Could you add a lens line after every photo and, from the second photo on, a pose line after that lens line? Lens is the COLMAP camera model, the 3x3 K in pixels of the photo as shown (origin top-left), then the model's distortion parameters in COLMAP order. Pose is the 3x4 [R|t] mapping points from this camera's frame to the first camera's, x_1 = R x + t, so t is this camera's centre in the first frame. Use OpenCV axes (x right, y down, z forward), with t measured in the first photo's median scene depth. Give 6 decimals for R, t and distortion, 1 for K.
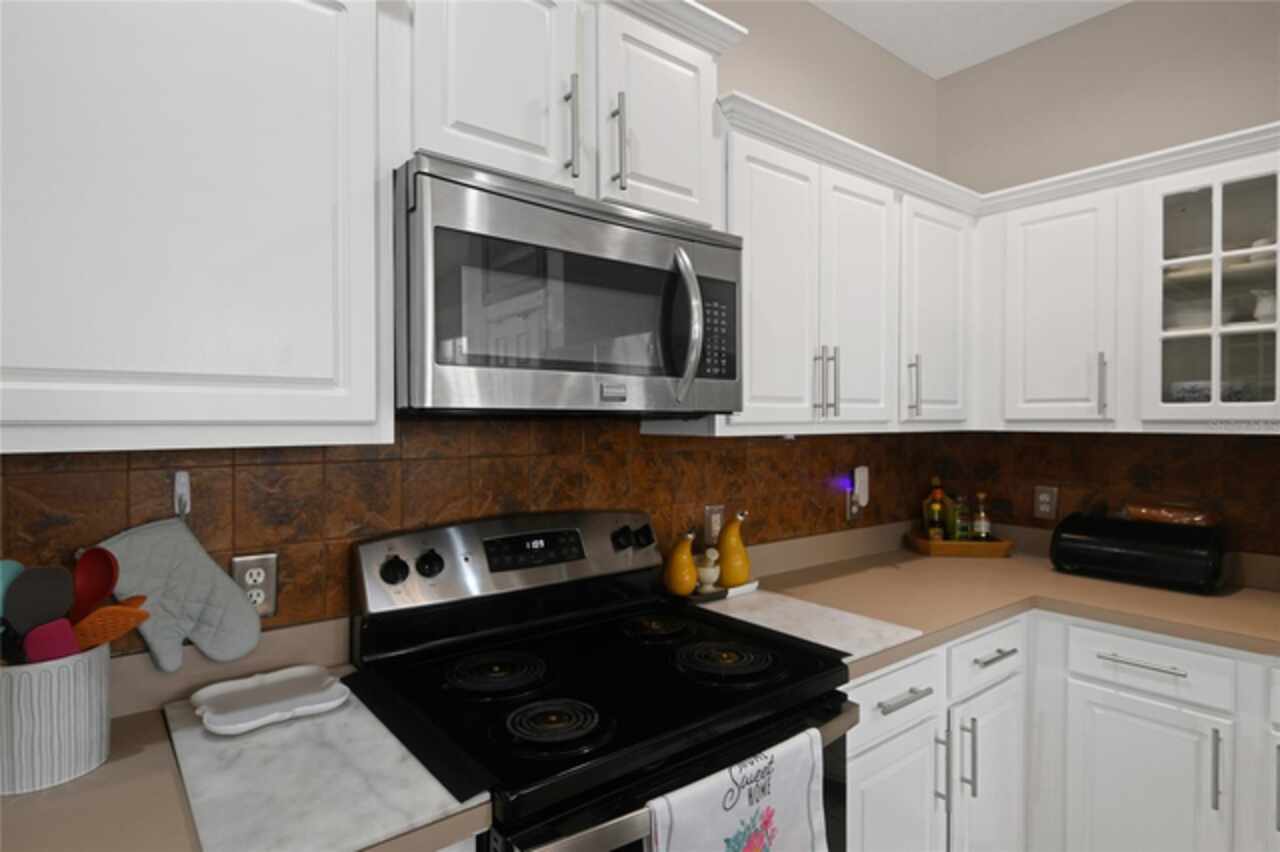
lens RADIAL K [[680.4, 0, 633.4], [0, 680.4, 422.0], [0, 0, 1]] dist [0.003378, 0.000119]
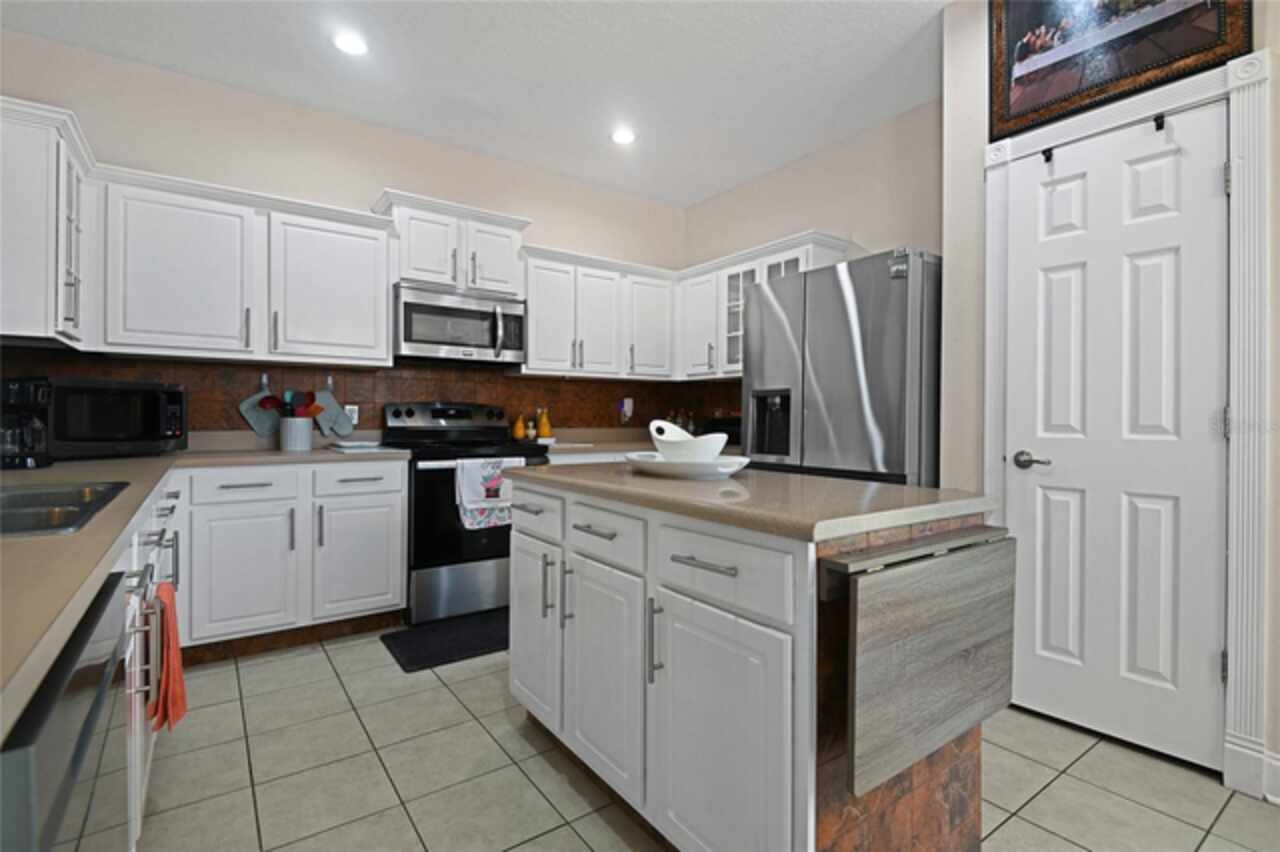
lens RADIAL K [[613.2, 0, 651.3], [0, 613.2, 426.3], [0, 0, 1]] dist [0.004887, -0.008589]
pose [[0.998929, 0.003210, -0.046164, 0.730781], [-0.003033, 0.999988, 0.003920, 0.214787], [0.046176, -0.003776, 0.998926, -1.347791]]
